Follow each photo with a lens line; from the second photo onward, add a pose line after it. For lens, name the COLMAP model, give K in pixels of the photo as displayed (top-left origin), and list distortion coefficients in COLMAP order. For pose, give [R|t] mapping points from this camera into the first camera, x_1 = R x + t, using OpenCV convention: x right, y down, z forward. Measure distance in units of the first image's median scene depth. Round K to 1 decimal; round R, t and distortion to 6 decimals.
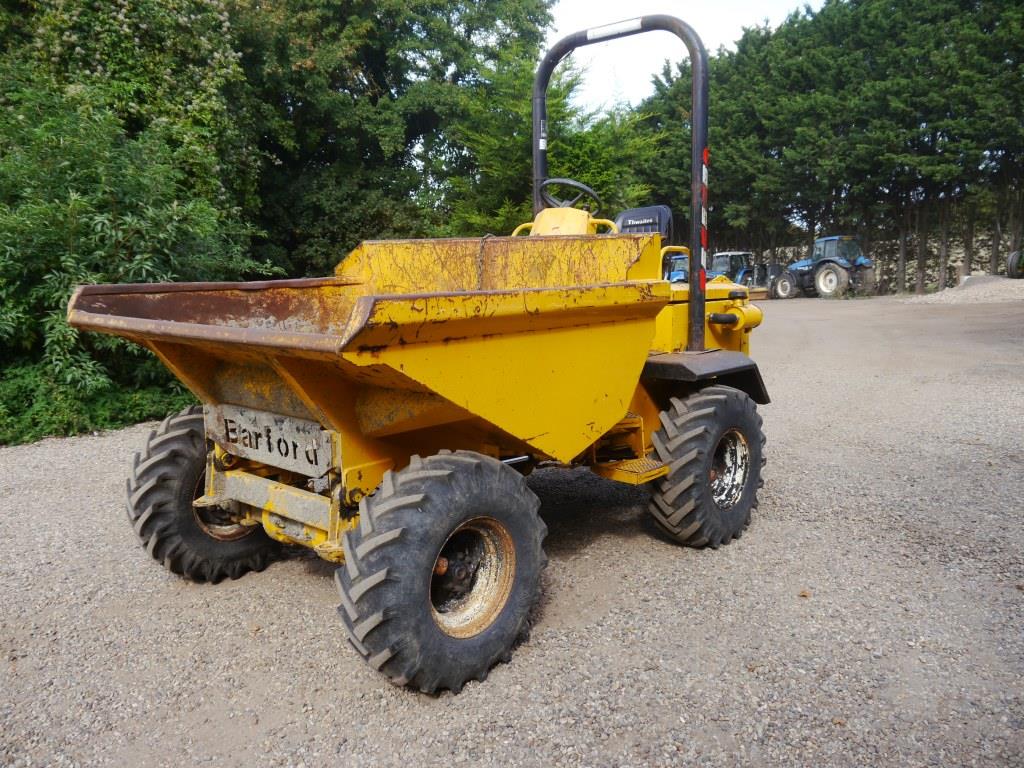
lens RADIAL K [[850.5, 0, 510.8], [0, 850.5, 383.5], [0, 0, 1]] dist [-0.038859, 0.023043]
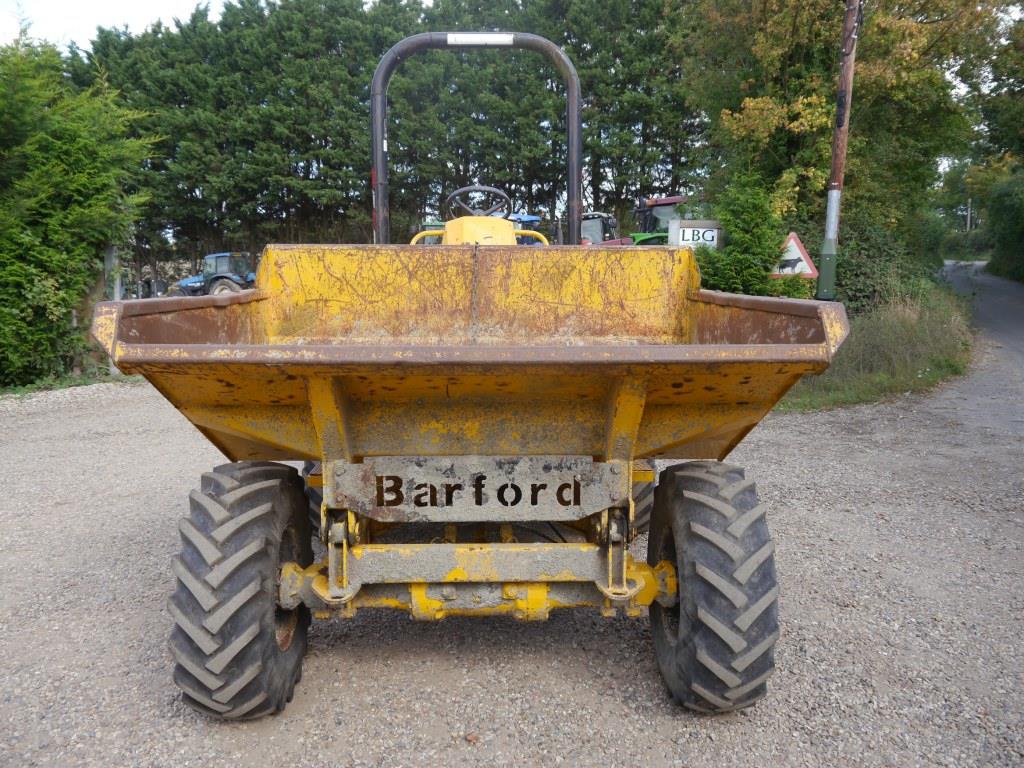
lens RADIAL K [[850.5, 0, 514.7], [0, 850.5, 382.3], [0, 0, 1]] dist [-0.038859, 0.023043]
pose [[0.723099, -0.079859, 0.686113, -0.247156], [0.094376, 0.995402, 0.016395, -0.013643], [-0.684267, 0.052897, 0.727310, 0.119823]]
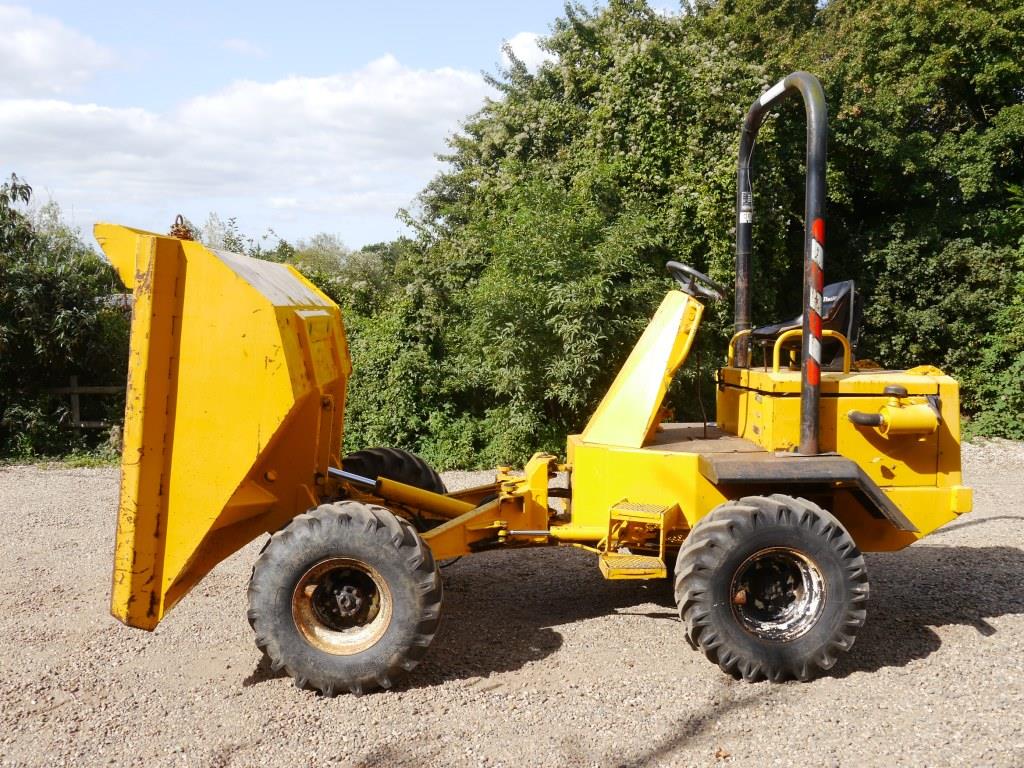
lens RADIAL K [[931.6, 0, 516.4], [0, 931.6, 380.7], [0, 0, 1]] dist [-0.000071, 0.000000]
pose [[0.695621, 0.061472, -0.715774, 0.301788], [-0.108530, 0.993890, -0.020117, -0.026798], [0.710164, 0.091676, 0.698042, 0.057106]]
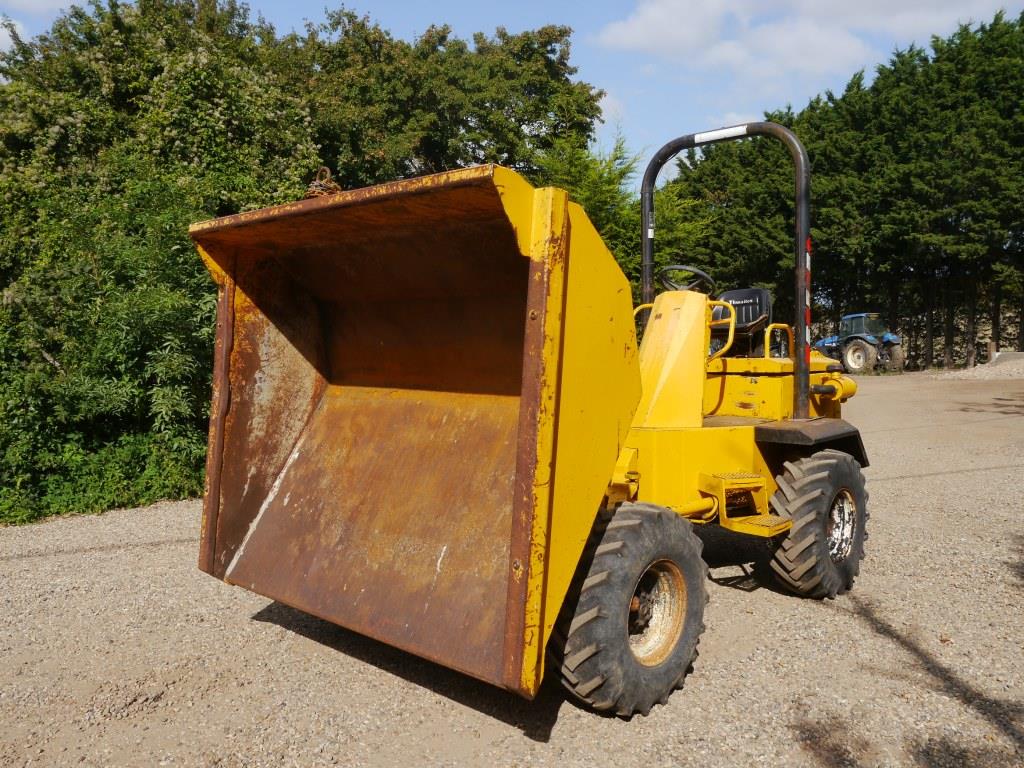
lens RADIAL K [[850.5, 0, 508.6], [0, 850.5, 388.0], [0, 0, 1]] dist [-0.038859, 0.023043]
pose [[0.999735, 0.002162, -0.022937, -0.061202], [-0.004072, 0.996494, -0.083563, 0.006777], [0.022676, 0.083635, 0.996238, -0.048089]]
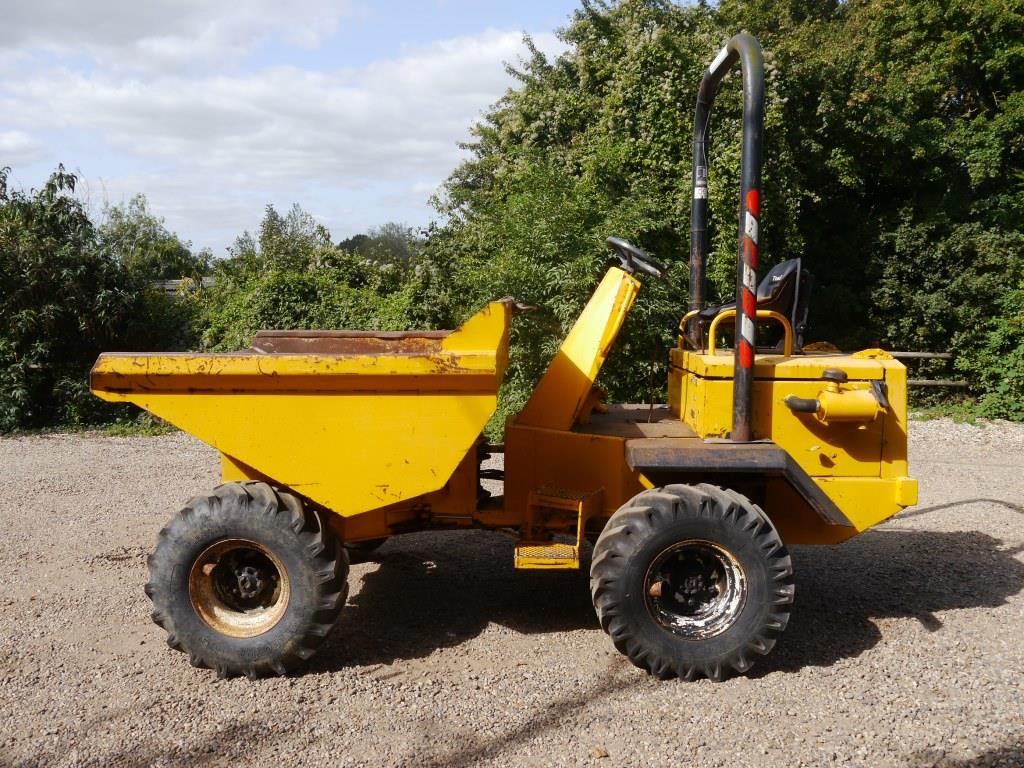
lens RADIAL K [[850.5, 0, 509.0], [0, 850.5, 388.4], [0, 0, 1]] dist [-0.038859, 0.023043]
pose [[0.641147, 0.095447, -0.761459, 0.304680], [-0.119200, 0.992579, 0.024051, -0.035709], [0.758104, 0.075345, 0.647766, 0.135491]]
